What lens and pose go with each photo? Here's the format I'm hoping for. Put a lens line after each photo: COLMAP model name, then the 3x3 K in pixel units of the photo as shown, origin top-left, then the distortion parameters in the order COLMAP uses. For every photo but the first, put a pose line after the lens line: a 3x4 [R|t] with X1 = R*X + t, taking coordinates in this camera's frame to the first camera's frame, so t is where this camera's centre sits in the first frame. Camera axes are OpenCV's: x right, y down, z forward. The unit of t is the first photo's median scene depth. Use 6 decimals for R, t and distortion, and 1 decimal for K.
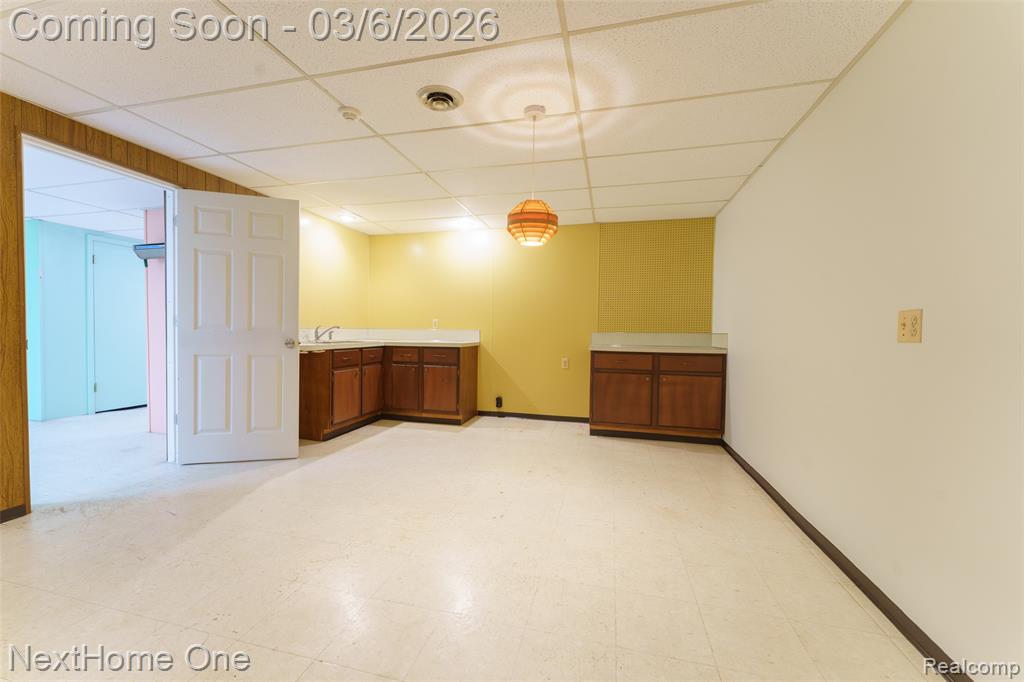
lens RADIAL K [[411.8, 0, 500.6], [0, 411.8, 338.2], [0, 0, 1]] dist [0.000044, 0.000009]
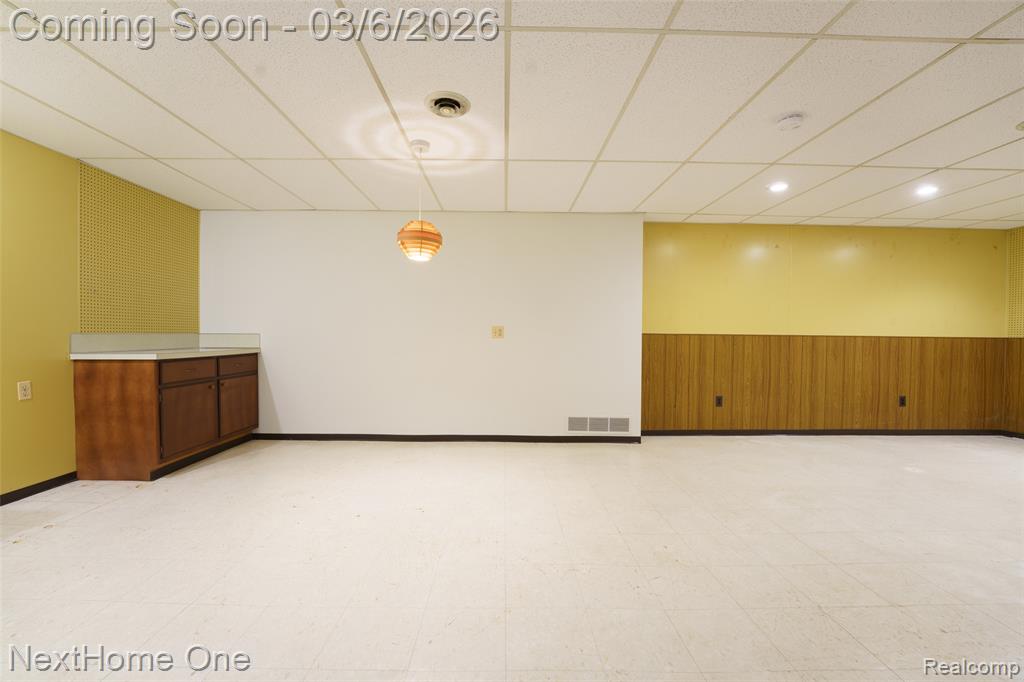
lens RADIAL K [[419.0, 0, 512.0], [0, 419.0, 341.0], [0, 0, 1]] dist [-0.000159, -0.000044]
pose [[-0.278135, -0.028200, 0.960128, -0.731158], [0.005703, 0.999503, 0.031008, -0.024344], [-0.960525, 0.014100, -0.277836, 0.705132]]
